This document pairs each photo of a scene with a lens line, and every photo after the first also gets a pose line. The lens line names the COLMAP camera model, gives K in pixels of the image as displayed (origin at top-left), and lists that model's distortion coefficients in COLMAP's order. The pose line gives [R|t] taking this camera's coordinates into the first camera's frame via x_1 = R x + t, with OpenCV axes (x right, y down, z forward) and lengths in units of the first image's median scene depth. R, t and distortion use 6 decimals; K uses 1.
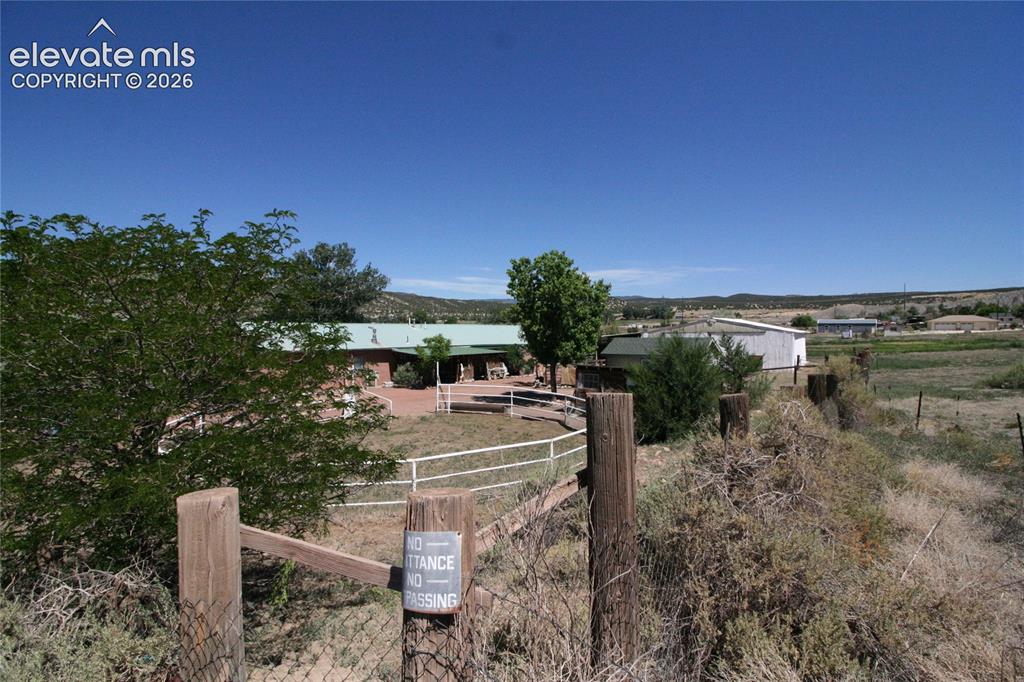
lens RADIAL K [[477.3, 0, 511.6], [0, 477.3, 337.9], [0, 0, 1]] dist [-0.009103, -0.000659]
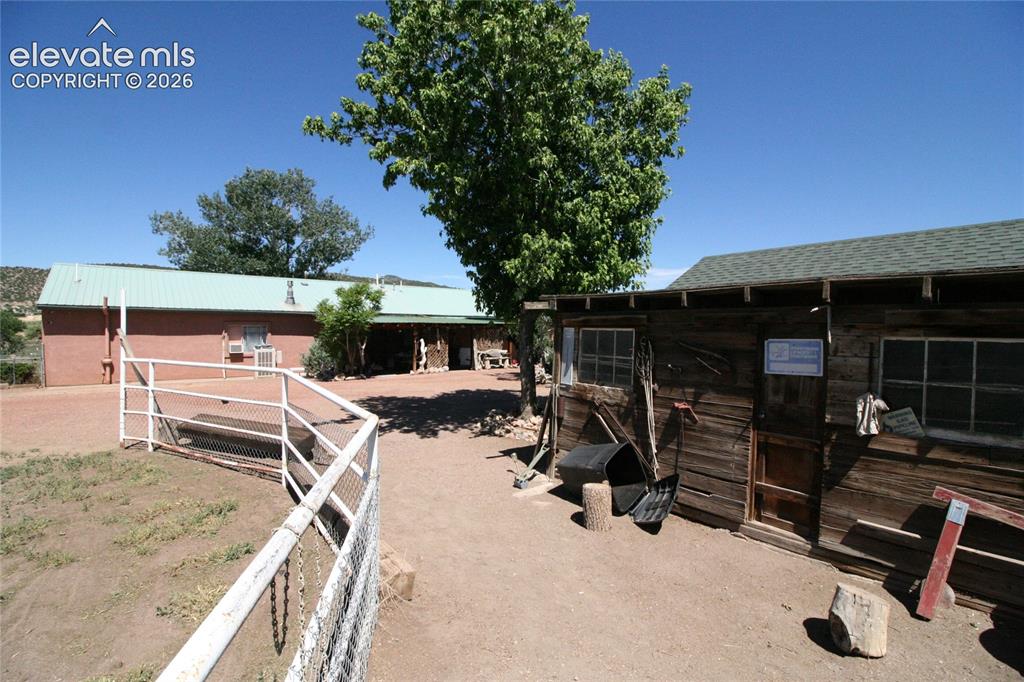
lens RADIAL K [[477.3, 0, 512.2], [0, 477.3, 343.9], [0, 0, 1]] dist [-0.009103, -0.000659]
pose [[0.984863, 0.014856, -0.172694, 0.098832], [-0.012261, 0.999795, 0.016083, 0.049062], [0.172898, -0.013722, 0.984844, 0.455208]]
